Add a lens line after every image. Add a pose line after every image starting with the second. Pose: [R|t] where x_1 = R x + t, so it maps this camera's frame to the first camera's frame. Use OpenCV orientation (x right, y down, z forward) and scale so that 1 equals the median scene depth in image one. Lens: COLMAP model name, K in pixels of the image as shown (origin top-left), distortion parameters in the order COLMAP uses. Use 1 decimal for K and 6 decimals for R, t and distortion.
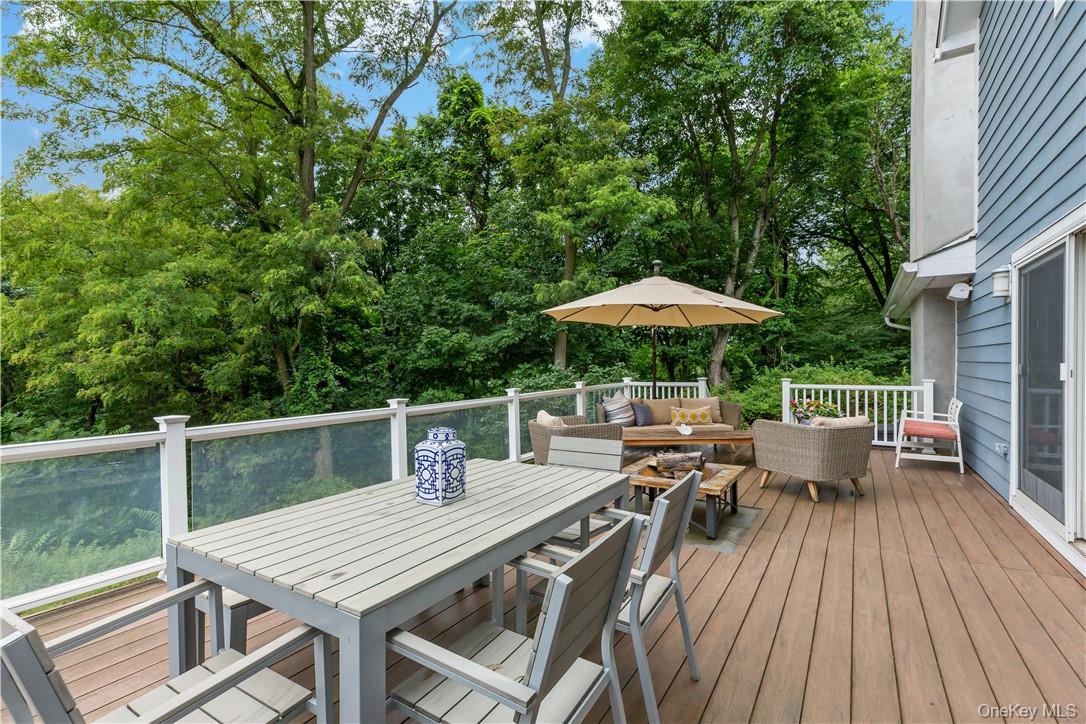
lens RADIAL K [[487.3, 0, 540.5], [0, 487.3, 358.5], [0, 0, 1]] dist [0.009189, 0.000242]
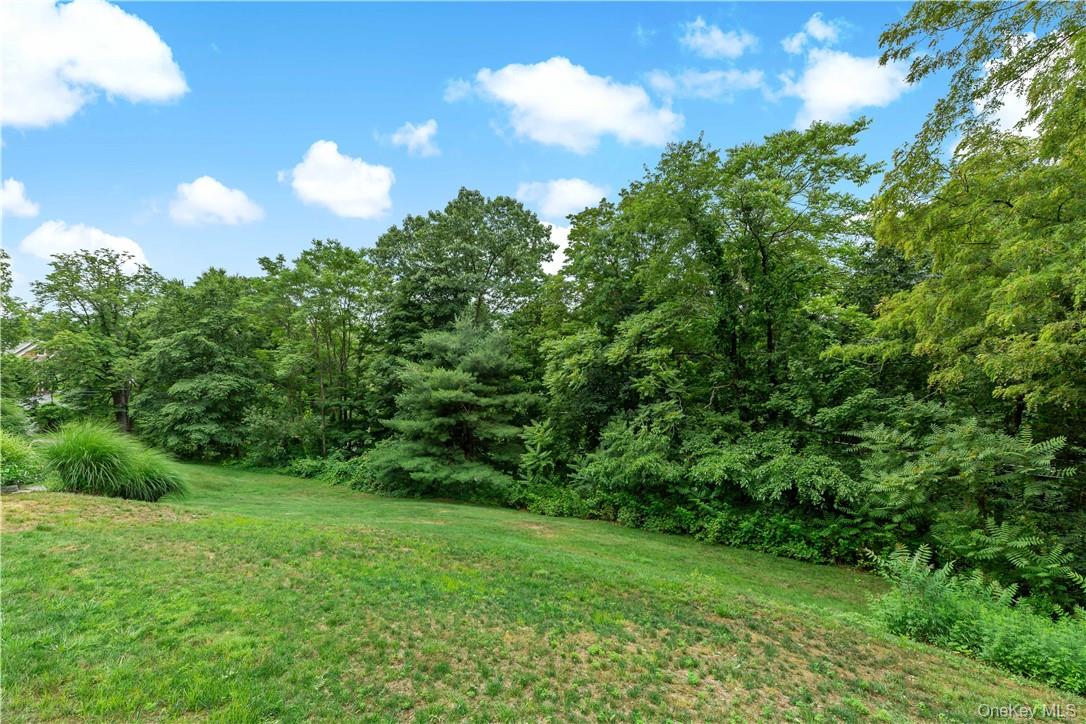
lens RADIAL K [[487.3, 0, 540.5], [0, 487.3, 358.5], [0, 0, 1]] dist [0.009189, 0.000242]
pose [[0.050507, 0.014612, -0.998617, -0.208401], [0.007959, 0.999855, 0.015032, -0.001099], [0.998692, -0.008708, 0.050384, 0.257402]]
